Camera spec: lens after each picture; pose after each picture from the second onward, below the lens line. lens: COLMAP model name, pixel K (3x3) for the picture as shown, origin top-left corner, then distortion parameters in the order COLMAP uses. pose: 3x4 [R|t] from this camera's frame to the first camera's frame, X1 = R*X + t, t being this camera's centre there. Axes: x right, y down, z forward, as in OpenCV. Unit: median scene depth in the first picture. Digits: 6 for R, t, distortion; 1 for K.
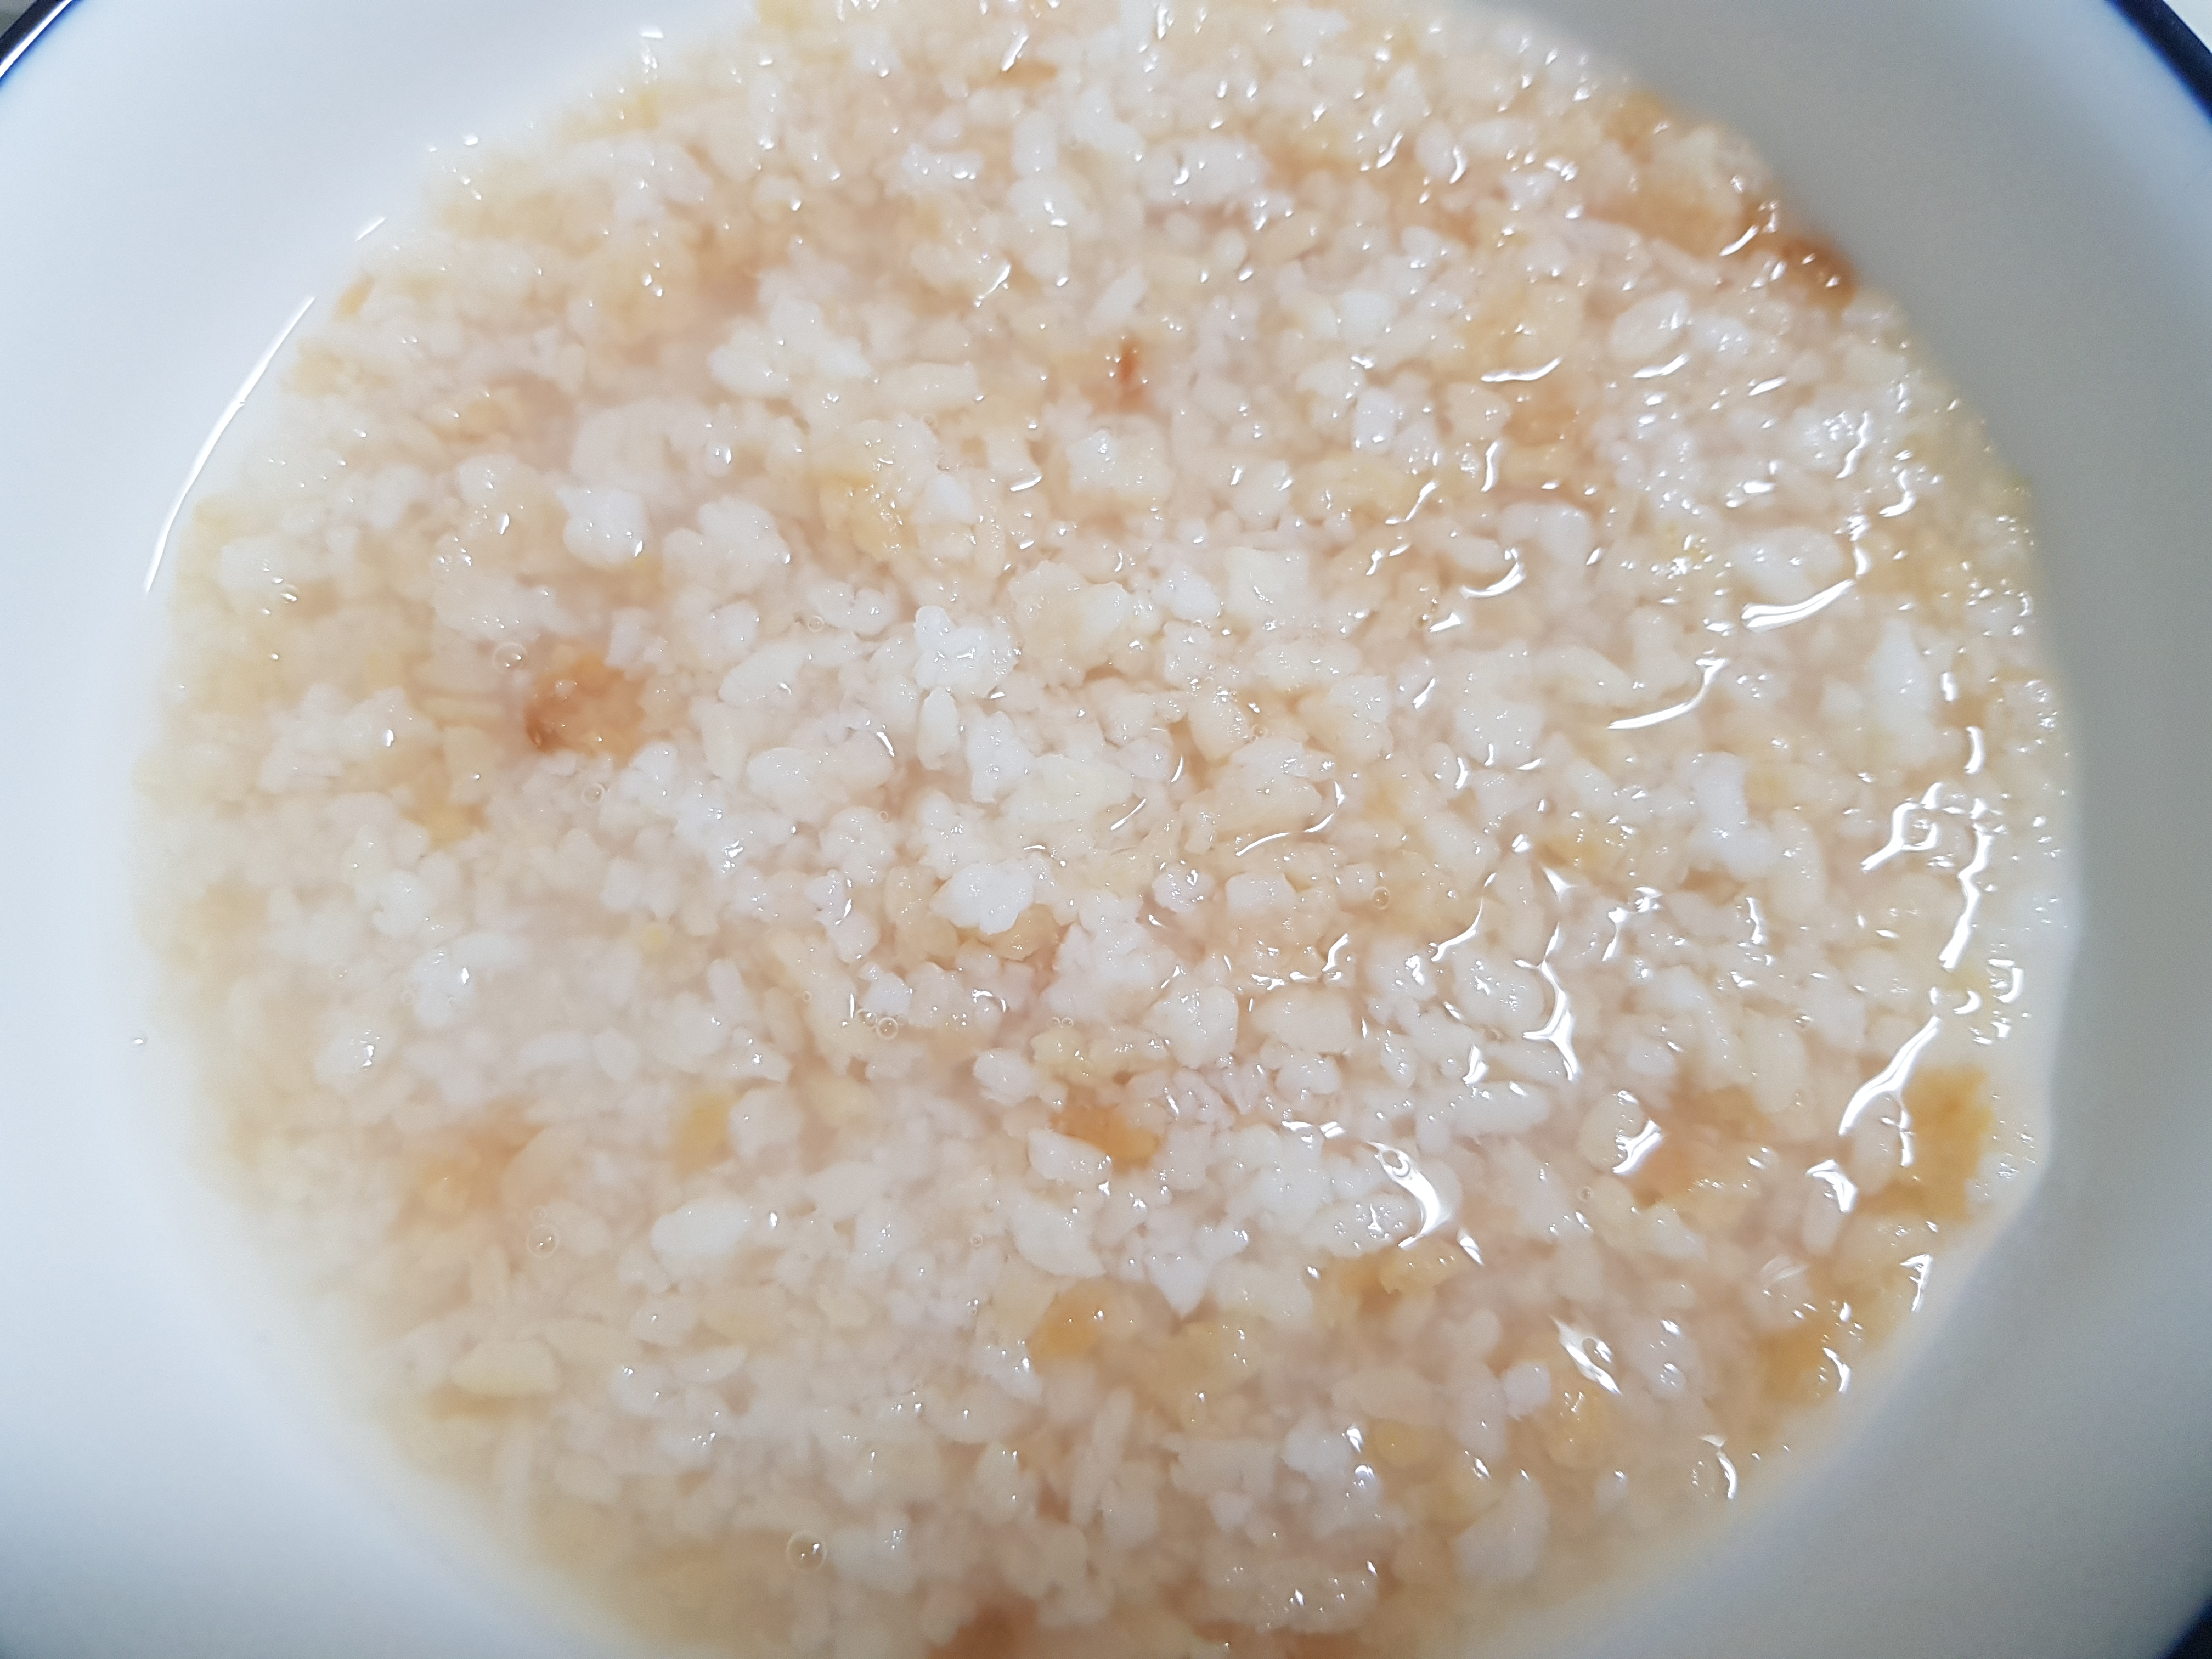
lens RADIAL K [[1681.0, 0, 1106.0], [0, 1681.0, 829.5], [0, 0, 1]] dist [0.085718, -0.223772]
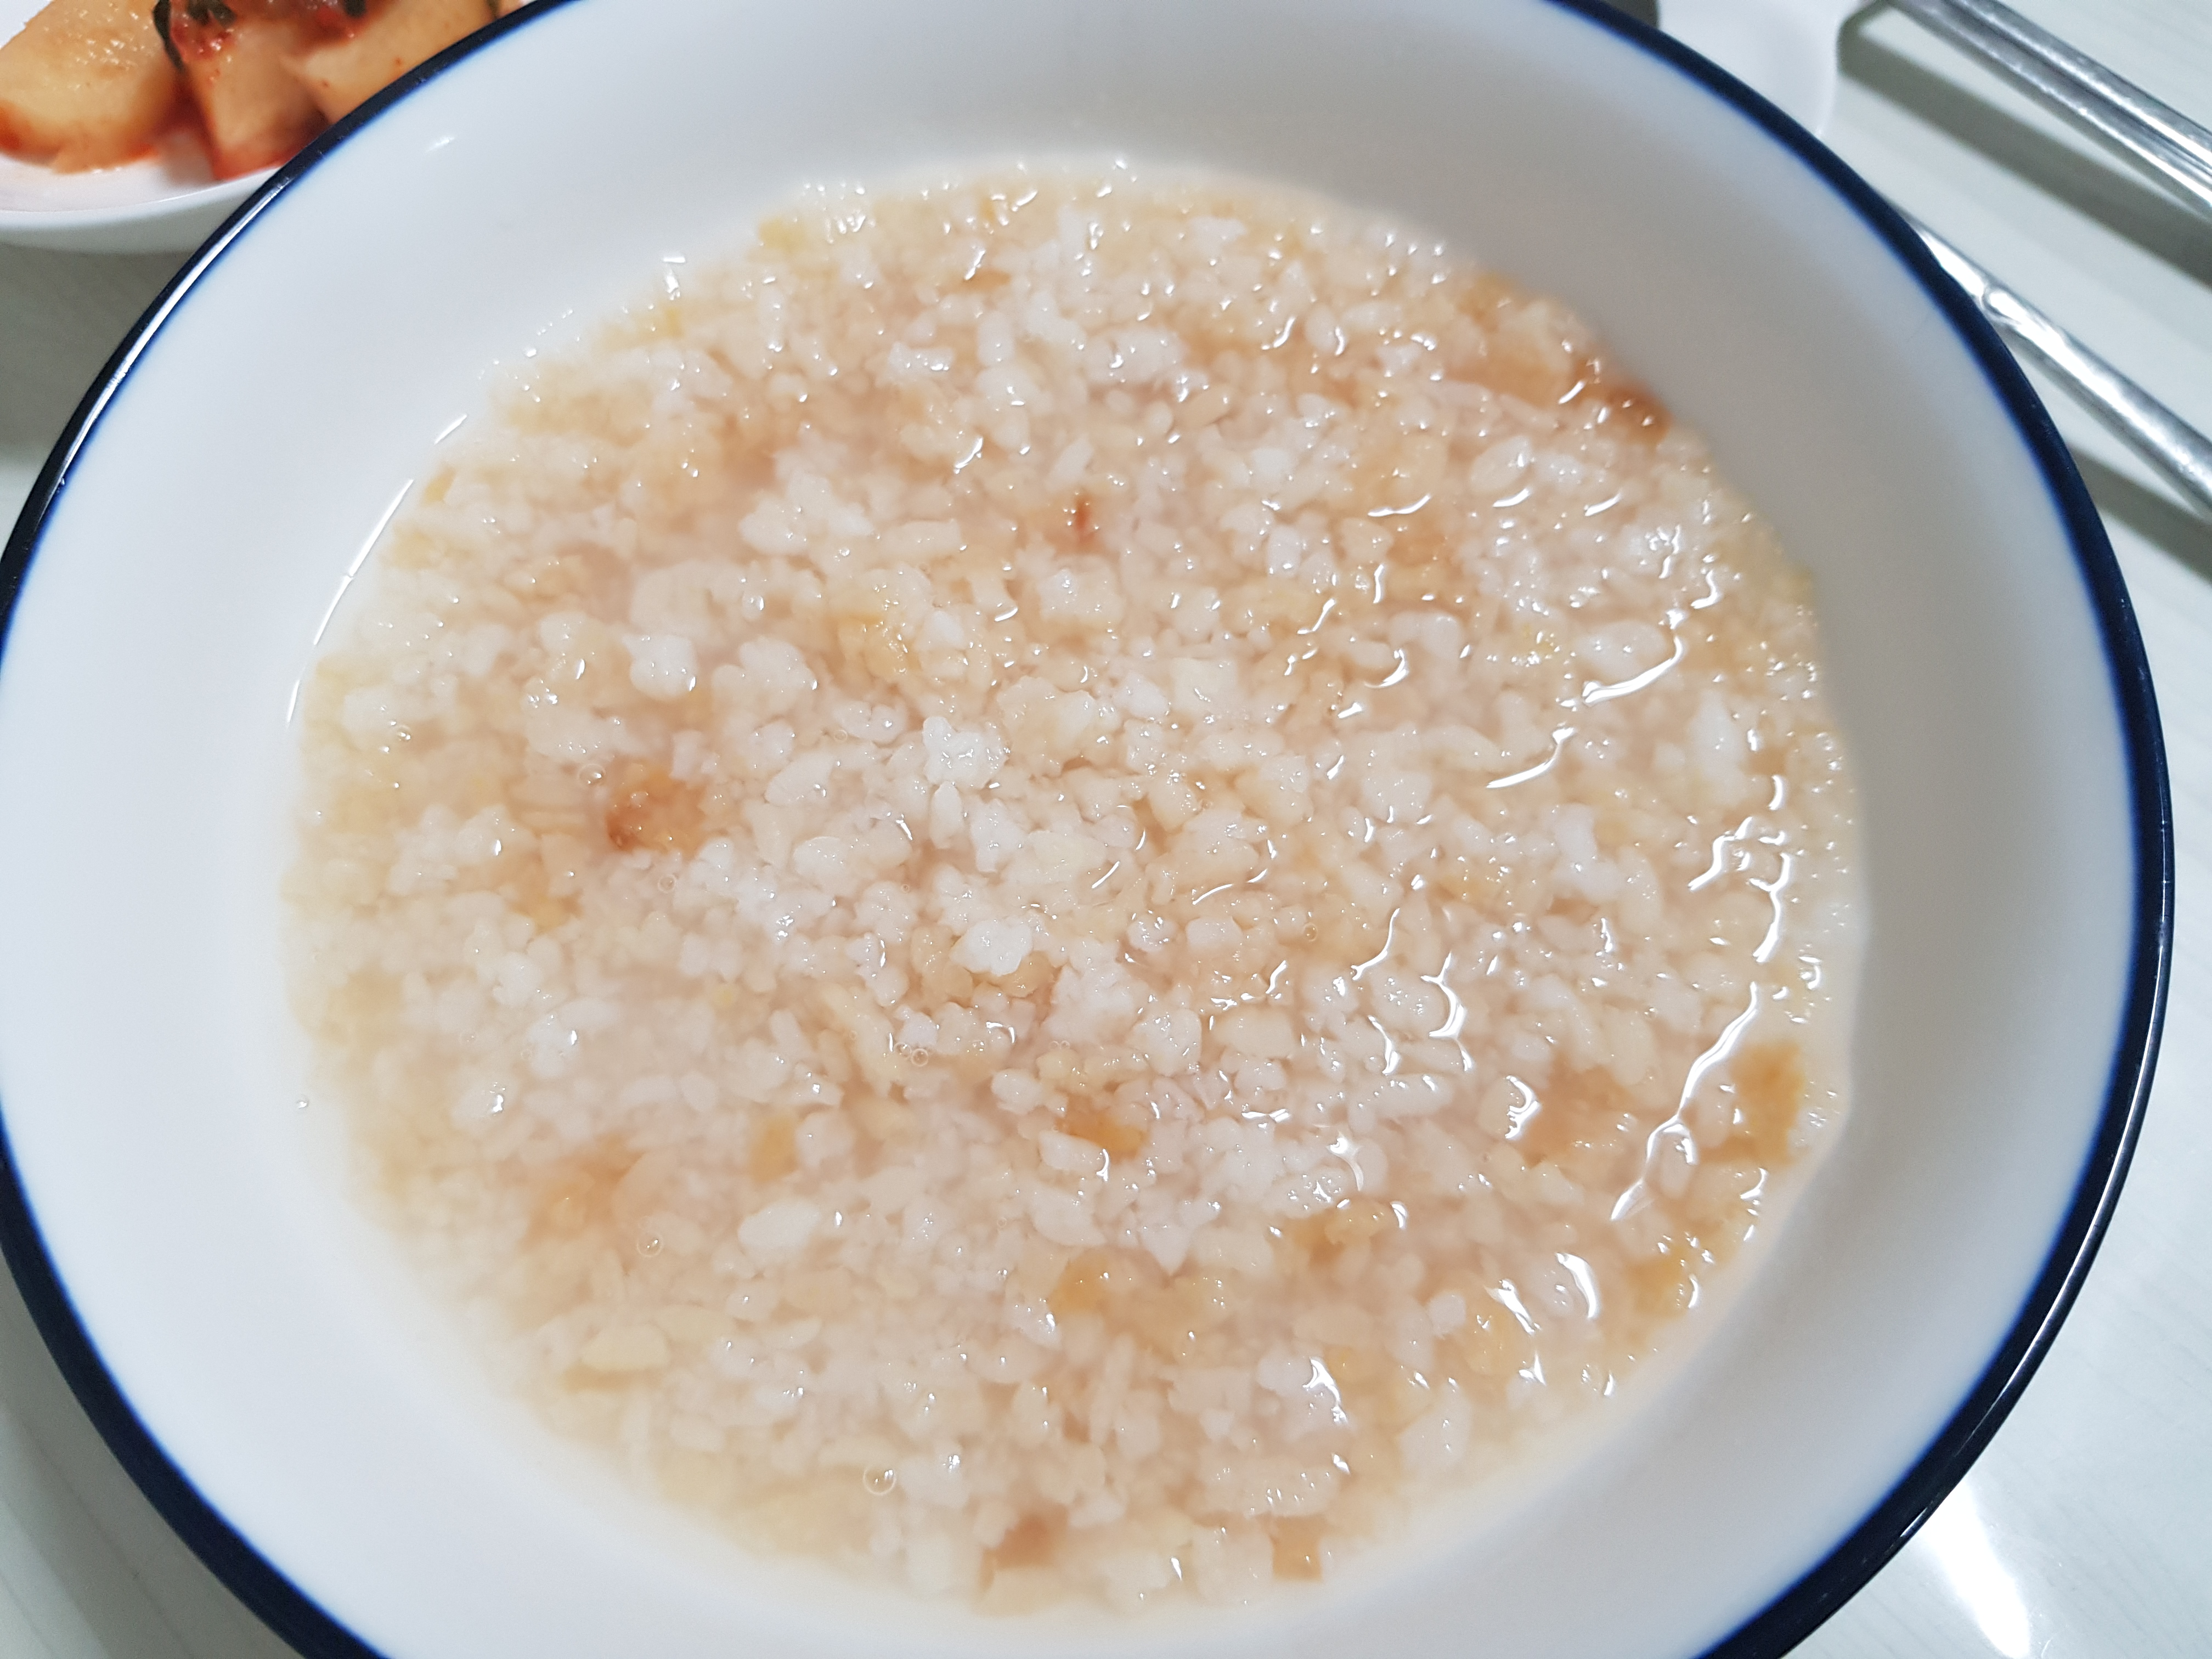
lens RADIAL K [[1681.0, 0, 1106.0], [0, 1681.0, 829.5], [0, 0, 1]] dist [0.085718, -0.223772]
pose [[0.998201, -0.050333, 0.032571, -0.023250], [0.052195, 0.996887, -0.059101, 0.029111], [-0.029495, 0.060695, 0.997720, -0.231581]]
